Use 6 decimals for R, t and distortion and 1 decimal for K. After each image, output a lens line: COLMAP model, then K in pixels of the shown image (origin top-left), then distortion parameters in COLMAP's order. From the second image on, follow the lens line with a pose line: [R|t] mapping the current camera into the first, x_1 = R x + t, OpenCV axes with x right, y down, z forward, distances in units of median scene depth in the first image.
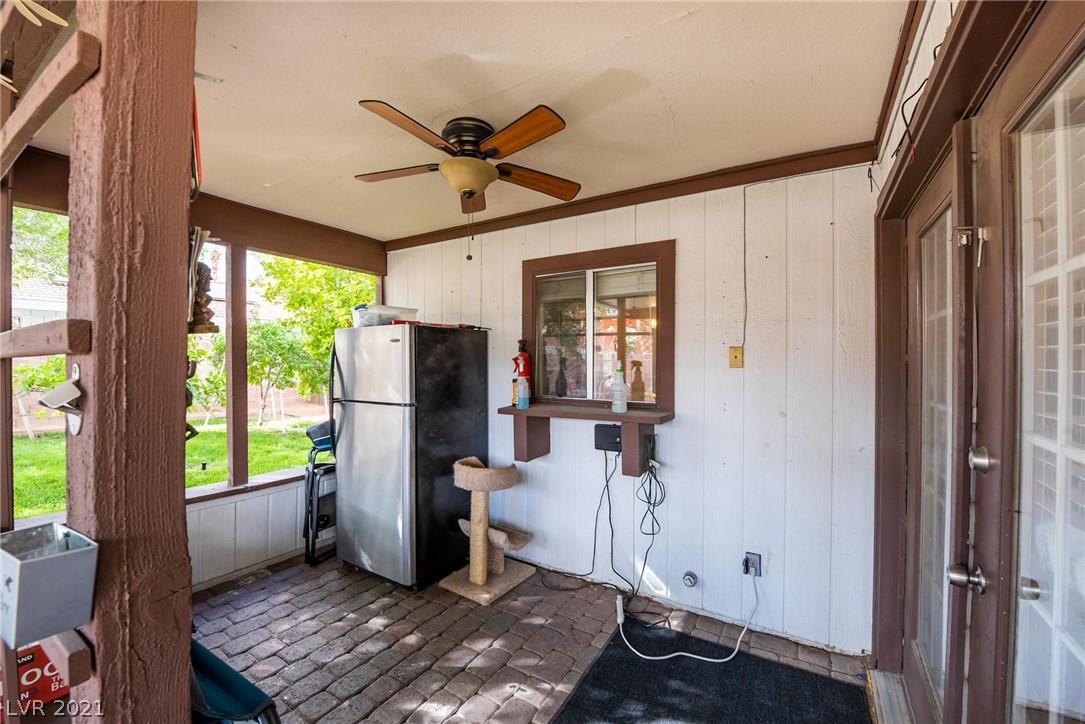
lens RADIAL K [[435.5, 0, 544.0], [0, 435.5, 362.2], [0, 0, 1]] dist [-0.019779, -0.000375]
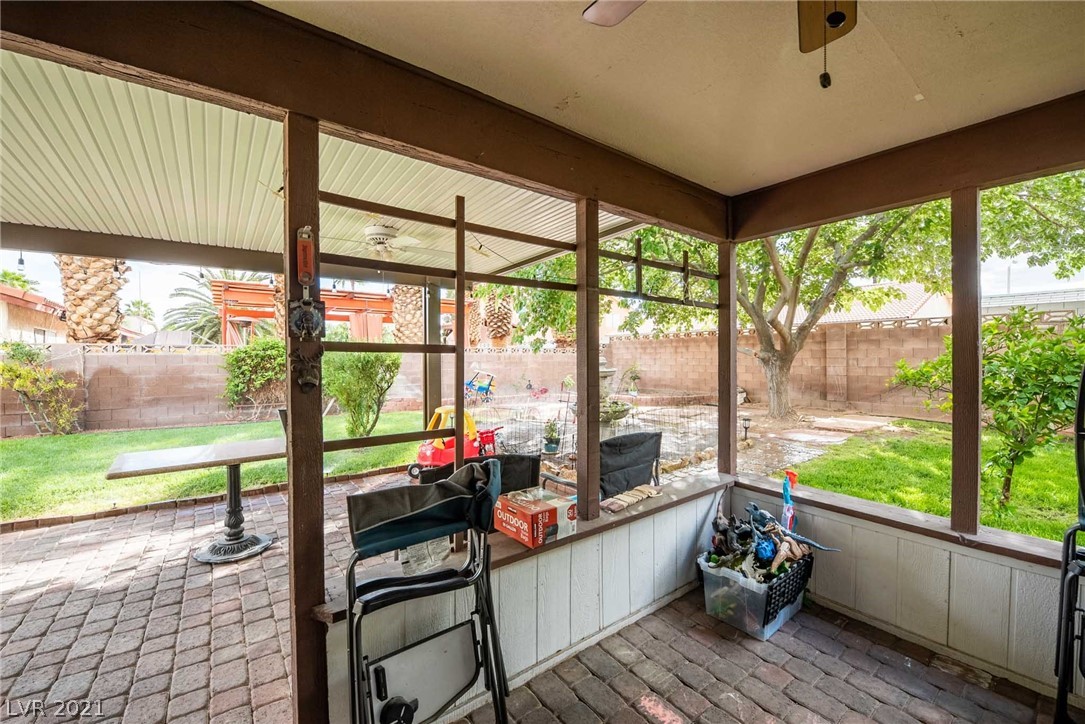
lens RADIAL K [[435.5, 0, 542.0], [0, 435.5, 357.3], [0, 0, 1]] dist [-0.019779, -0.000375]
pose [[-0.350385, -0.001605, -0.936604, 0.184156], [-0.001698, 0.999998, -0.001078, 0.000593], [0.936604, 0.001213, -0.350387, 0.586011]]
